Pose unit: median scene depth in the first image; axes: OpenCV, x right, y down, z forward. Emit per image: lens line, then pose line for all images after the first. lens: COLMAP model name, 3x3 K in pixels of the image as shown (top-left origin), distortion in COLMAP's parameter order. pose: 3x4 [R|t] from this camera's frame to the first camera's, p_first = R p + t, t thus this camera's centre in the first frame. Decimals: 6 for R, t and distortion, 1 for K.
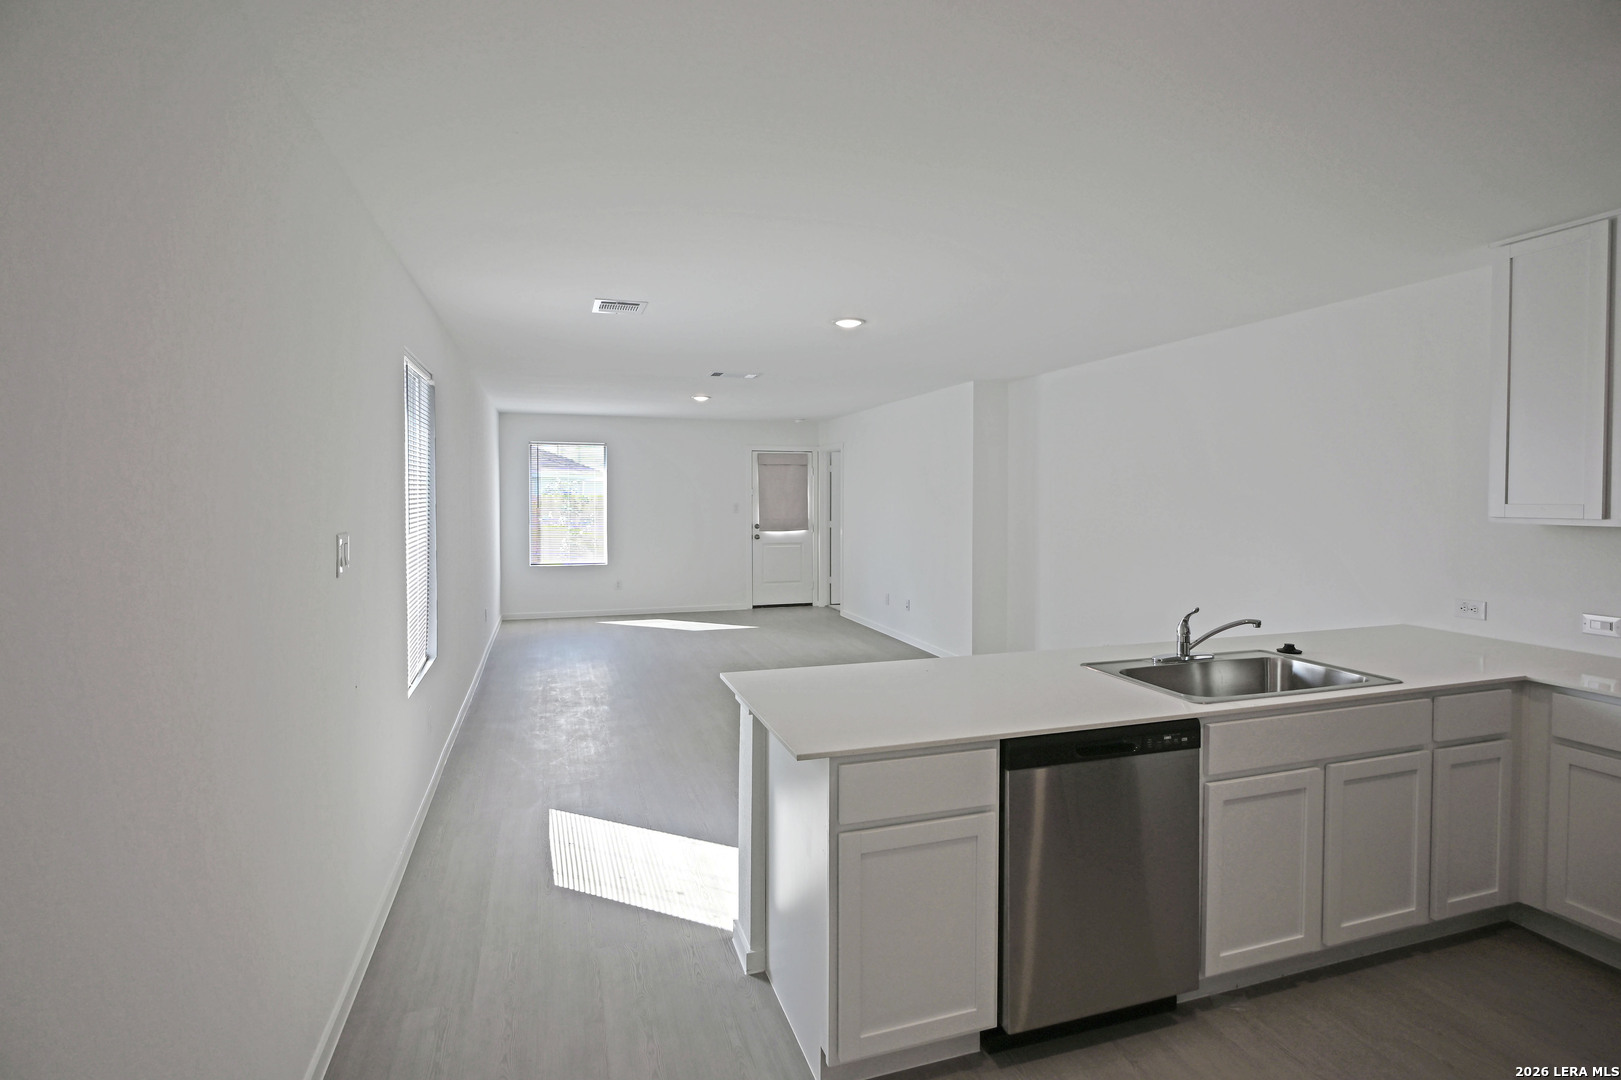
lens RADIAL K [[794.7, 0, 816.1], [0, 794.7, 538.7], [0, 0, 1]] dist [-0.001710, 0.003091]
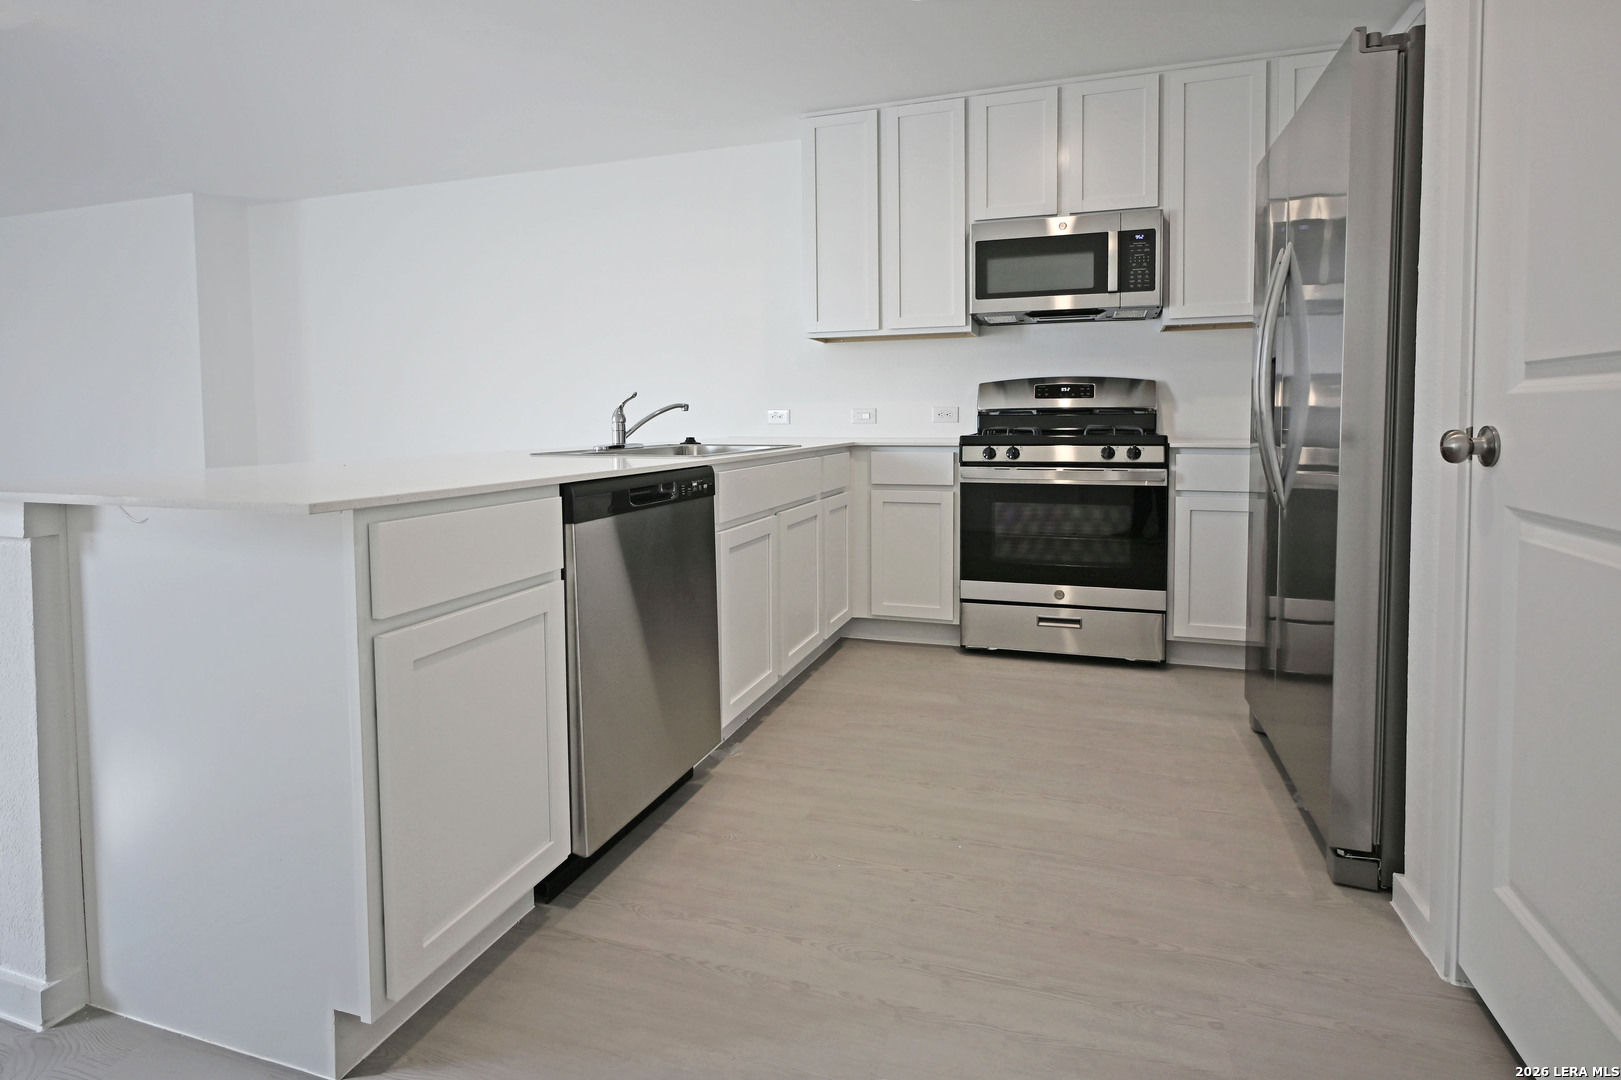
lens RADIAL K [[794.7, 0, 856.6], [0, 794.7, 443.6], [0, 0, 1]] dist [-0.001710, 0.003091]
pose [[0.596729, -0.038627, 0.801513, -0.175913], [0.027528, 0.999238, 0.027661, 0.164246], [-0.801971, 0.005558, 0.597337, 0.257280]]
